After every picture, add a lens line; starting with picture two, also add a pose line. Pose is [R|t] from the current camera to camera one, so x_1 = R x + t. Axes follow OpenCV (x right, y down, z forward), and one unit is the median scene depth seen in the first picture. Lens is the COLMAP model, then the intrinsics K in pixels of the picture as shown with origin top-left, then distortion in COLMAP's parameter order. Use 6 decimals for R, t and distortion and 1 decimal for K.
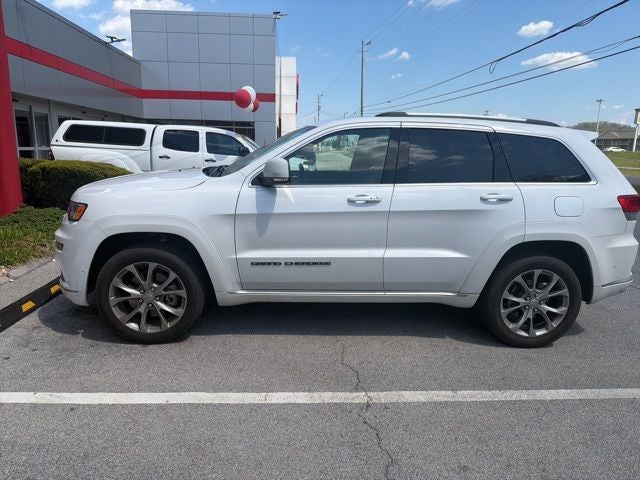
lens RADIAL K [[448.8, 0, 318.0], [0, 448.8, 243.2], [0, 0, 1]] dist [0.036814, -0.051195]
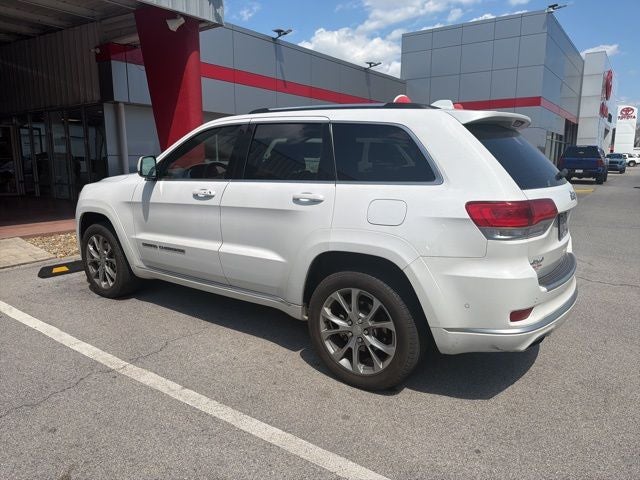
lens RADIAL K [[448.8, 0, 318.4], [0, 448.8, 241.8], [0, 0, 1]] dist [0.036814, -0.051195]
pose [[0.772272, 0.095548, -0.628066, 0.955674], [-0.116557, 0.993154, 0.007770, -0.024239], [0.624508, 0.067205, 0.778122, 0.342259]]
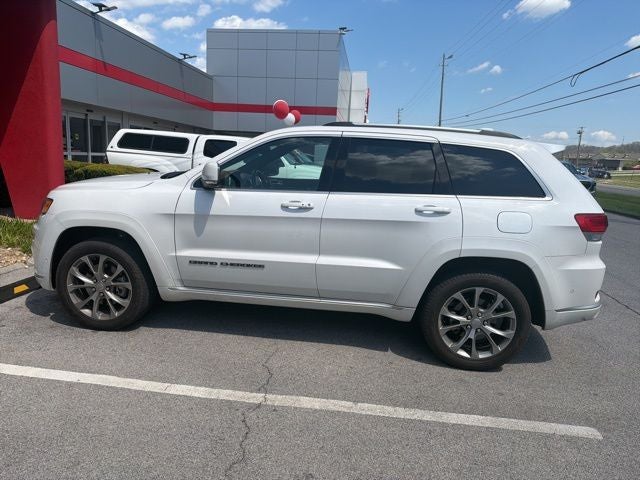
lens RADIAL K [[448.8, 0, 318.1], [0, 448.8, 240.1], [0, 0, 1]] dist [0.036814, -0.051195]
pose [[0.984349, 0.054204, -0.167688, 0.315452], [-0.059949, 0.997769, -0.029385, 0.007422], [0.165721, 0.038978, 0.985402, 0.006361]]
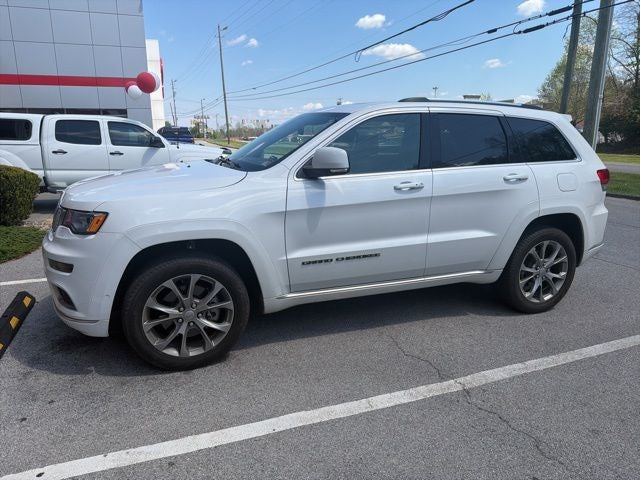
lens RADIAL K [[448.8, 0, 316.8], [0, 448.8, 235.8], [0, 0, 1]] dist [0.036814, -0.051195]
pose [[0.954092, -0.089840, 0.285722, -0.370407], [0.086565, 0.995955, 0.024098, -0.029612], [-0.286731, 0.001742, 0.958009, 0.108912]]
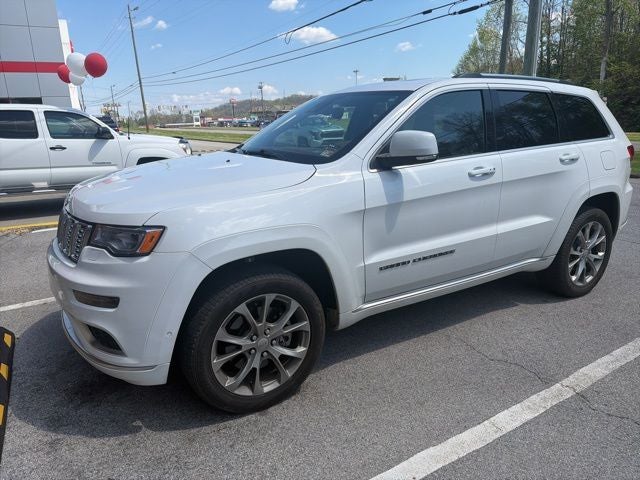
lens RADIAL K [[448.8, 0, 319.0], [0, 448.8, 236.4], [0, 0, 1]] dist [0.036814, -0.051195]
pose [[0.887453, -0.163365, 0.430974, -0.563381], [0.145026, 0.986556, 0.075330, -0.083603], [-0.437486, -0.004350, 0.899215, 0.330870]]
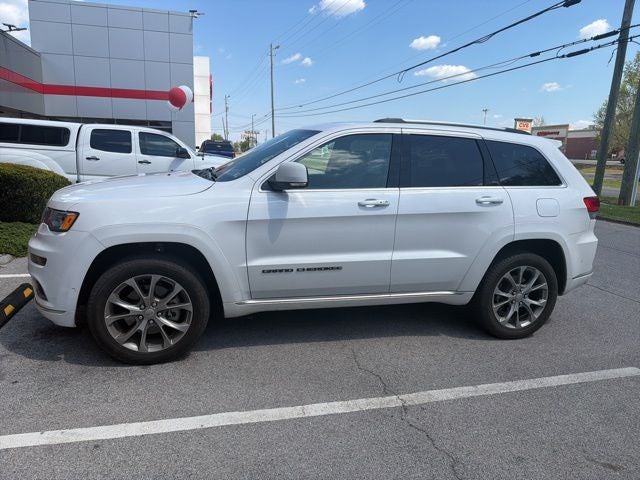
lens RADIAL K [[448.8, 0, 317.6], [0, 448.8, 235.7], [0, 0, 1]] dist [0.036814, -0.051195]
pose [[0.979719, -0.025648, 0.198730, -0.217202], [0.029823, 0.999392, -0.018042, -0.009978], [-0.198147, 0.023603, 0.979888, 0.033905]]
